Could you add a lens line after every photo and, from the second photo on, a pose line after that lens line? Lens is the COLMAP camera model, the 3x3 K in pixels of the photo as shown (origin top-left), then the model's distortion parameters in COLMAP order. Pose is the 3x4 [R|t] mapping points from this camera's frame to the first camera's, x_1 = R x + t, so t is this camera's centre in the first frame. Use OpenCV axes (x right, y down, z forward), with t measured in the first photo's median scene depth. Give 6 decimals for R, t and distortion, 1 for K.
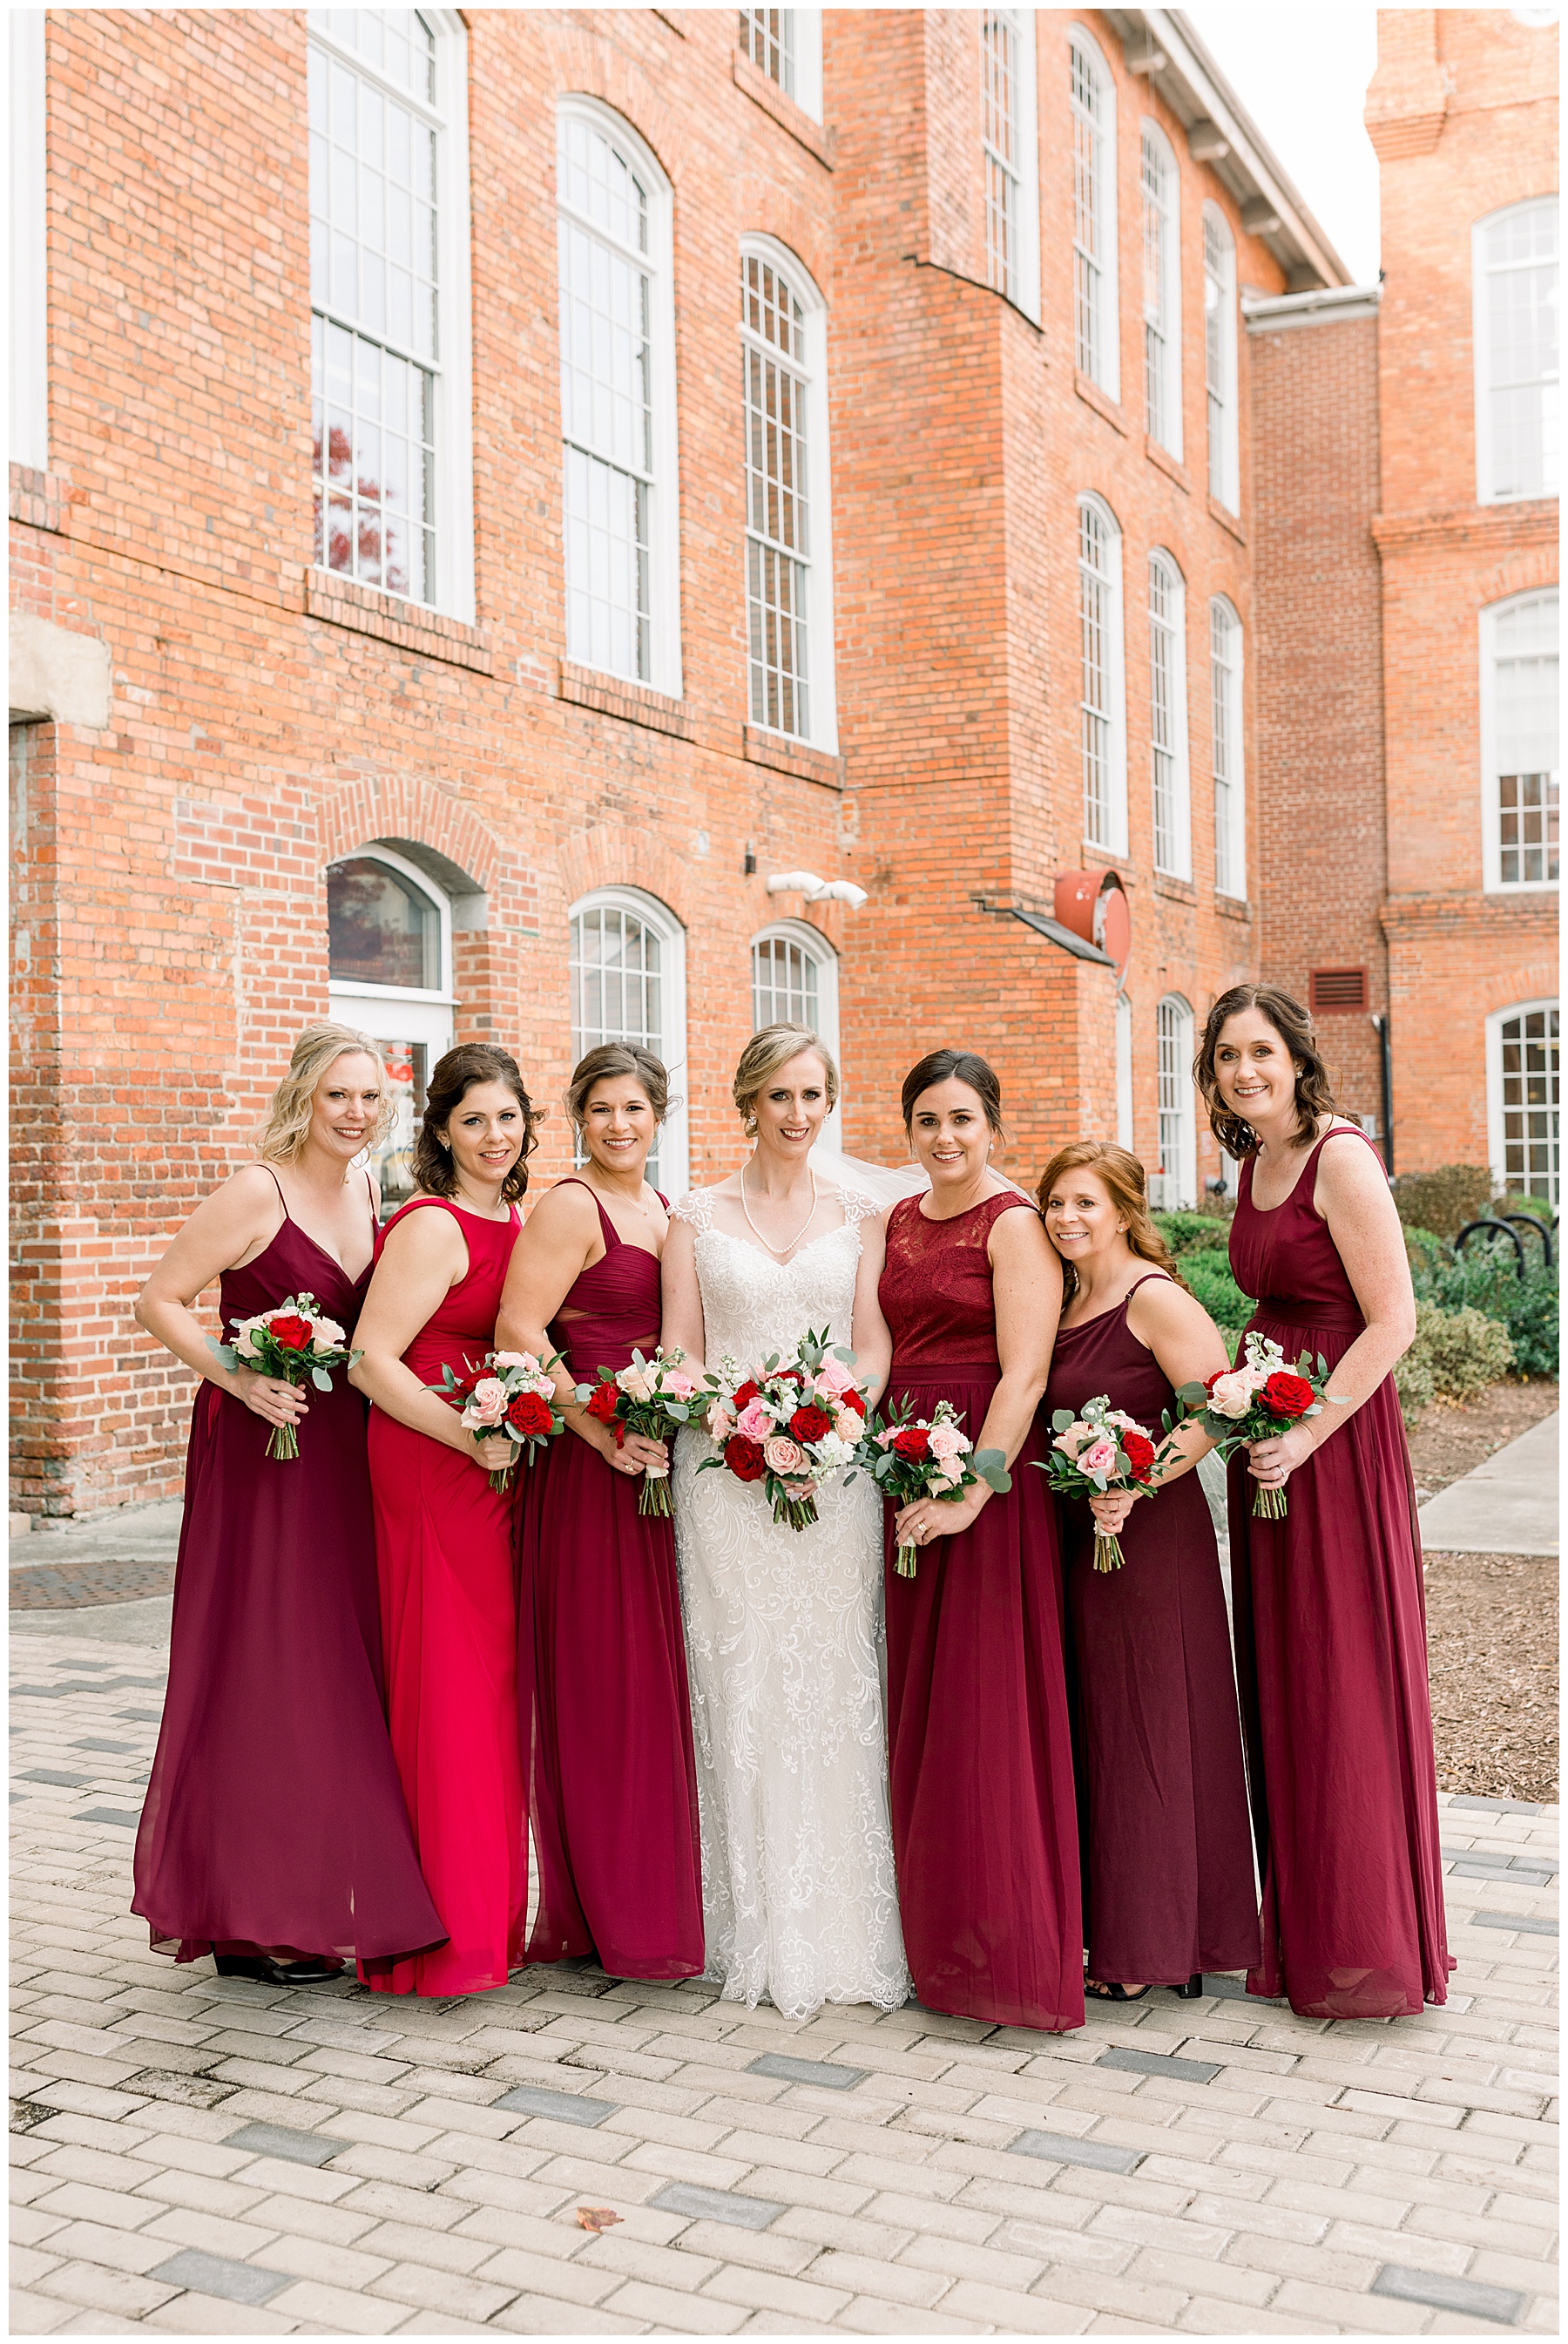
lens RADIAL K [[2420.5, 0, 772.2], [0, 2420.5, 1098.7], [0, 0, 1]] dist [0.014245, -0.020319]
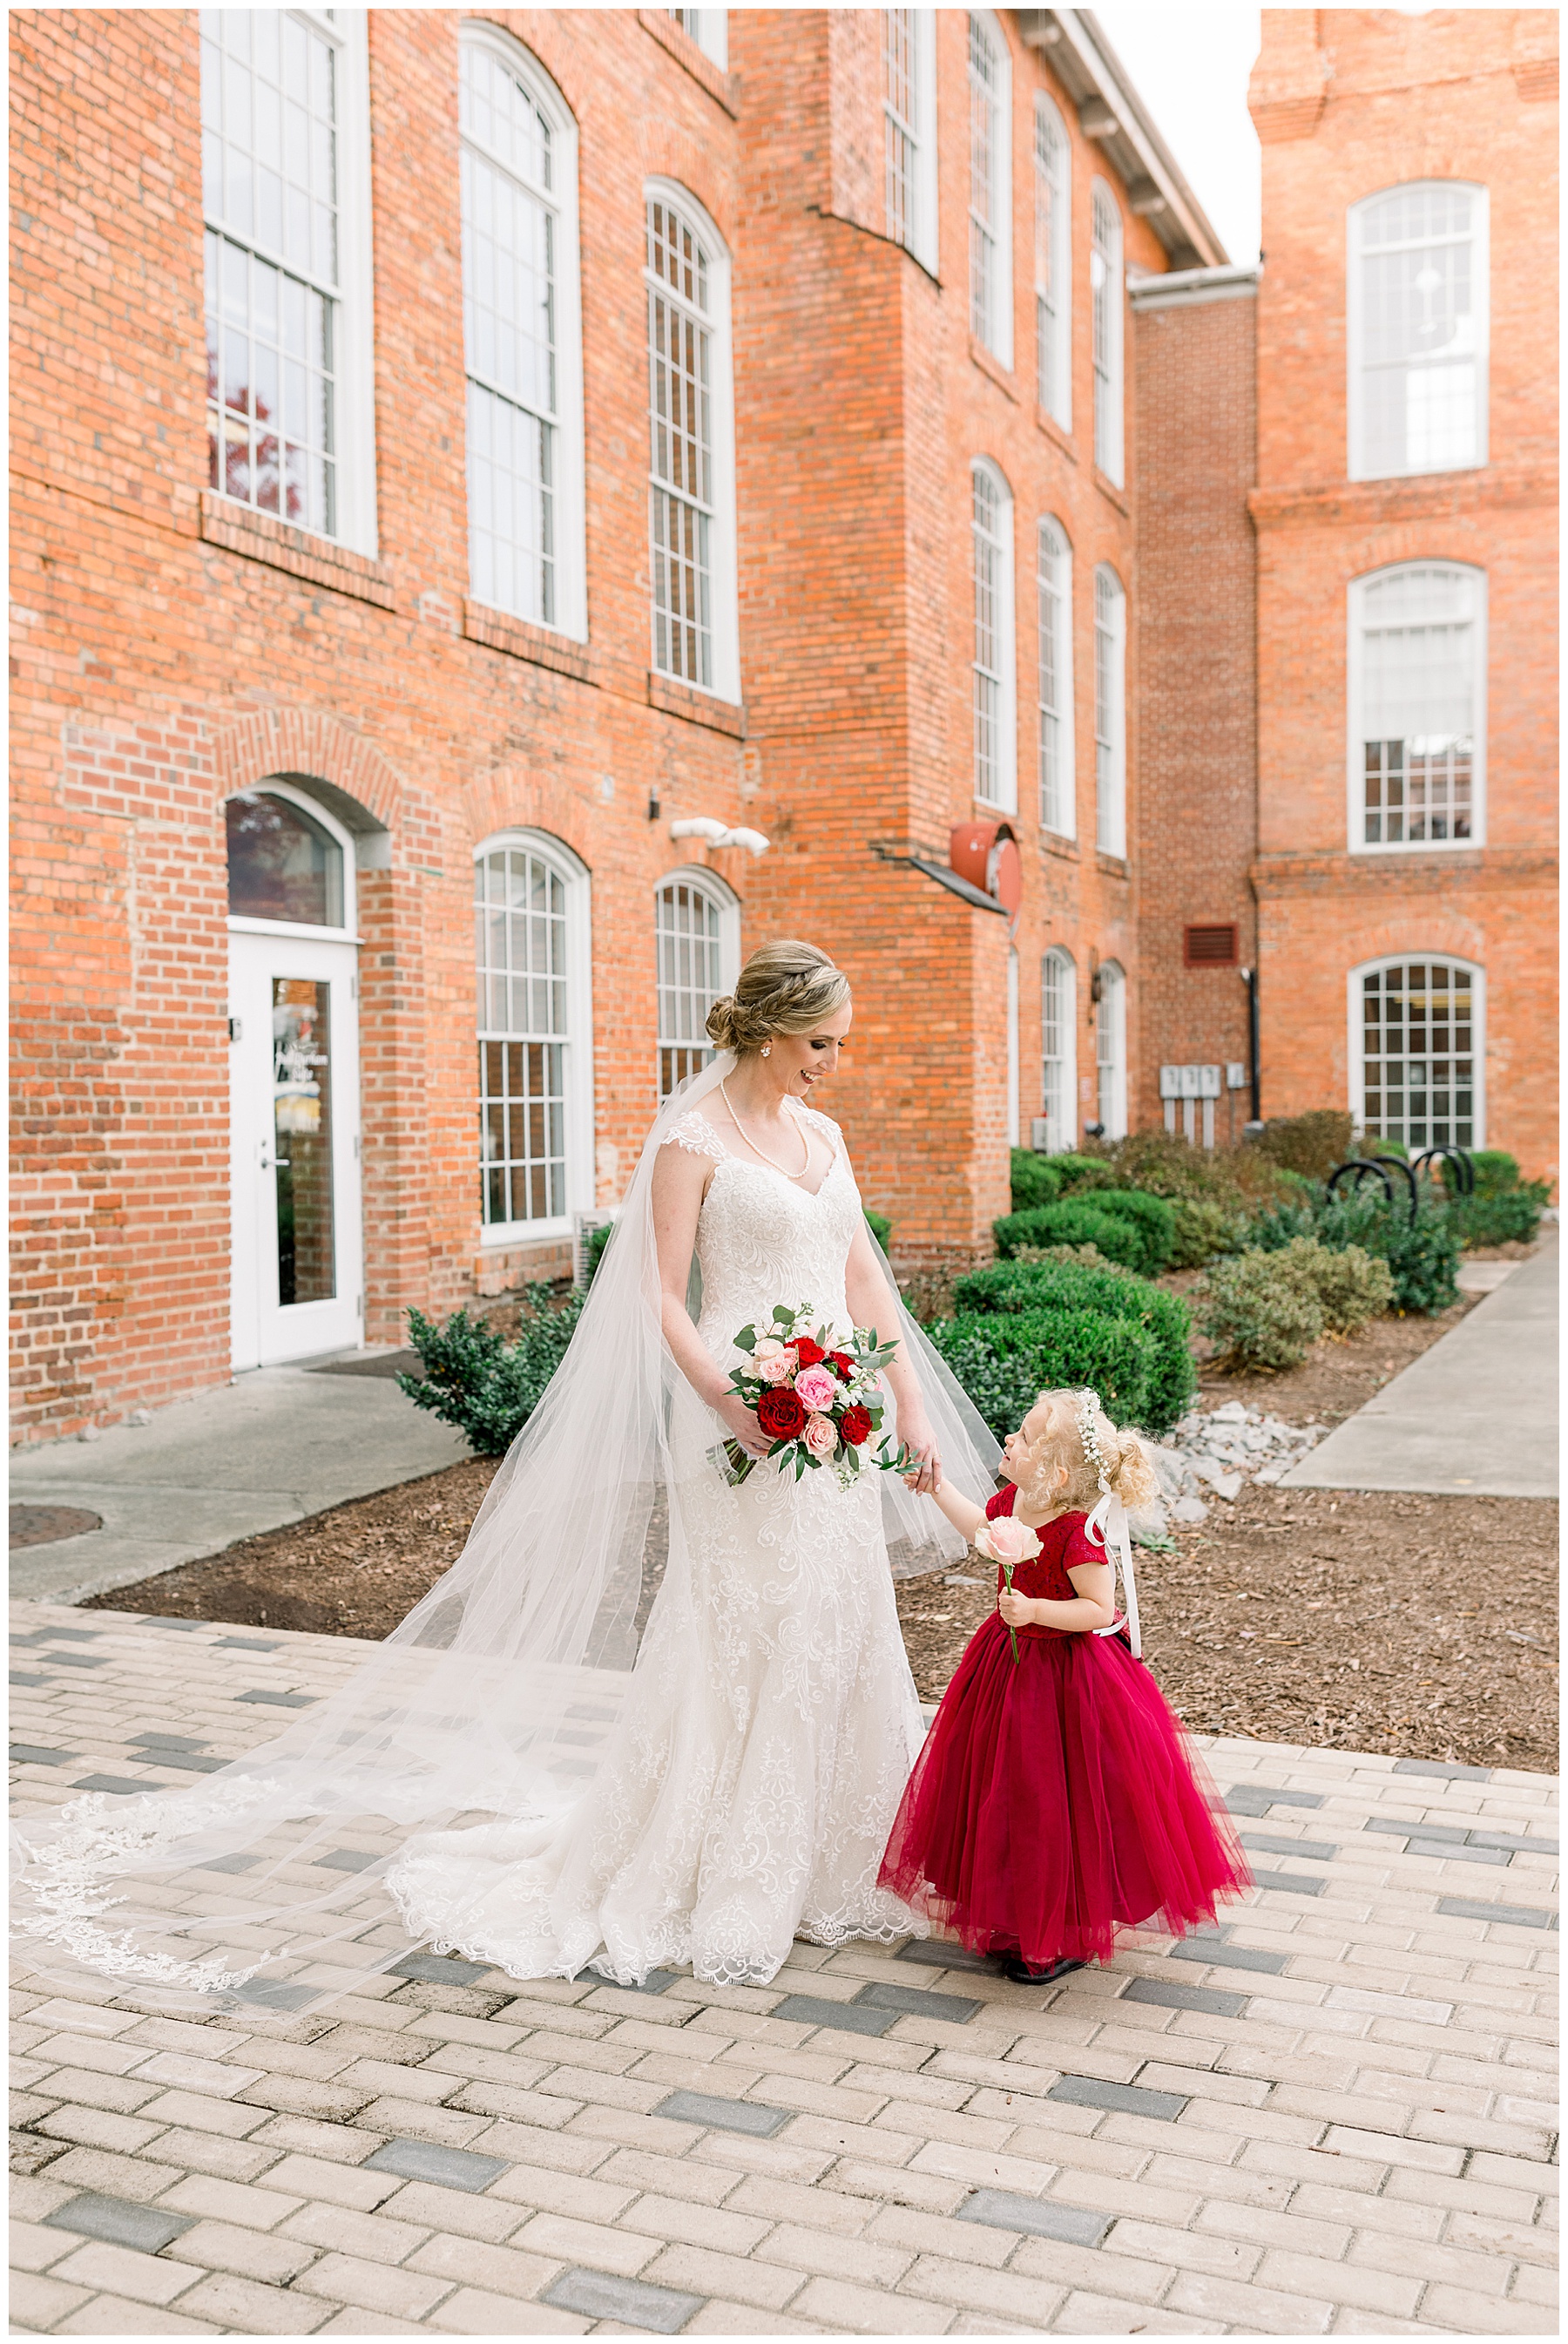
lens RADIAL K [[2255.4, 0, 779.0], [0, 2255.4, 1164.7], [0, 0, 1]] dist [0.008690, -0.011292]
pose [[0.998877, 0.002044, 0.047329, -0.001206], [-0.004462, 0.998687, 0.051041, 0.003293], [-0.047163, -0.051194, 0.997574, 0.045467]]
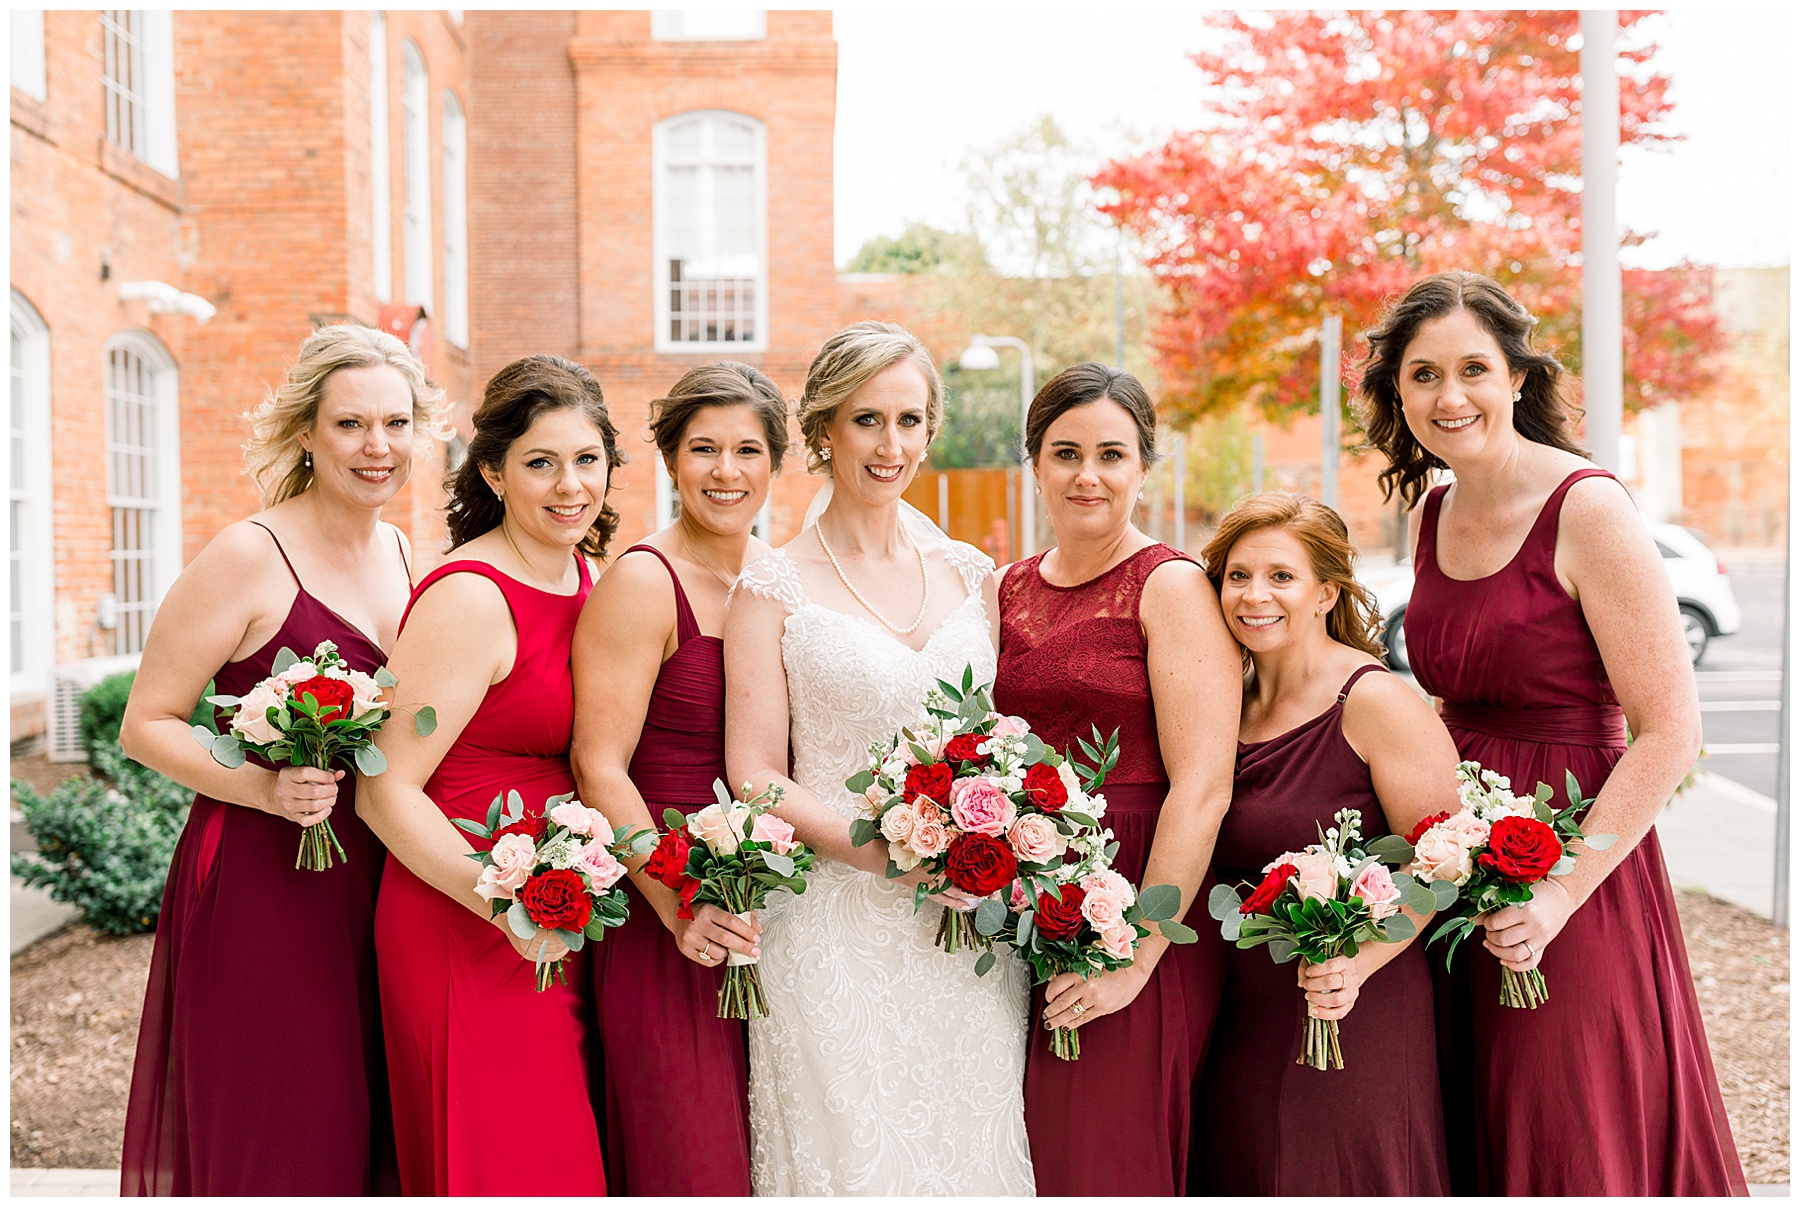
lens RADIAL K [[1899.6, 0, 824.2], [0, 1899.6, 569.6], [0, 0, 1]] dist [0.012453, -0.021704]
pose [[0.910755, 0.001009, 0.412945, -0.064747], [-0.012136, 0.999631, 0.024322, 0.006837], [-0.412768, -0.027163, 0.910431, 0.128648]]
